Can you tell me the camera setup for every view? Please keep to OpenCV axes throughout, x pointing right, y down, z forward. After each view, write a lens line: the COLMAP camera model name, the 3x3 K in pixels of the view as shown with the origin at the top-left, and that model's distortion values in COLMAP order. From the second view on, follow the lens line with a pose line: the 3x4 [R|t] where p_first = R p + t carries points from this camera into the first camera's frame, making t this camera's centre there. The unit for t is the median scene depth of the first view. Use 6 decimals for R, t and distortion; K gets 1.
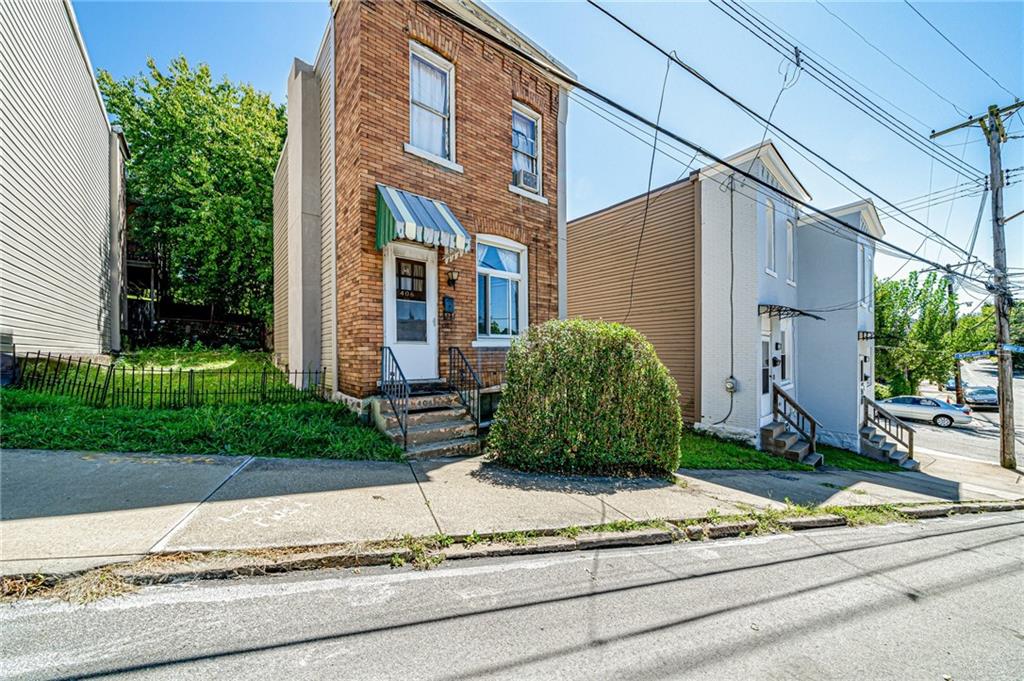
lens RADIAL K [[351.5, 0, 508.0], [0, 351.5, 356.3], [0, 0, 1]] dist [-0.000029, -0.000006]
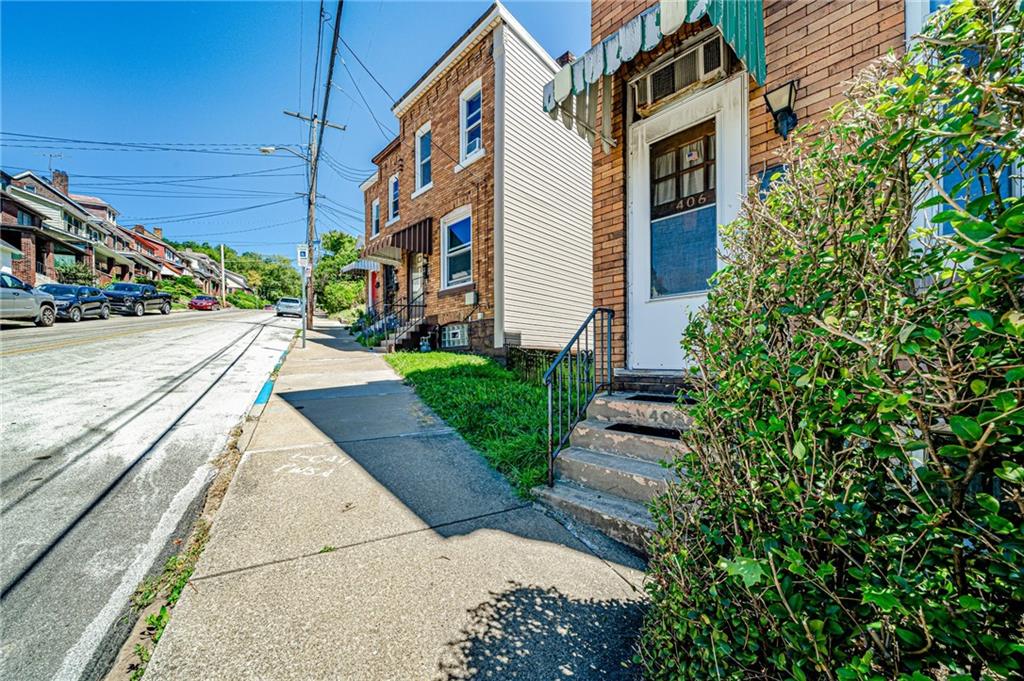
lens RADIAL K [[369.1, 0, 508.6], [0, 369.1, 363.4], [0, 0, 1]] dist [-0.000799, -0.000105]
pose [[0.071794, 0.004810, -0.997408, 0.275553], [-0.002781, 0.999985, 0.004622, 0.065185], [0.997416, 0.002442, 0.071806, 0.835687]]
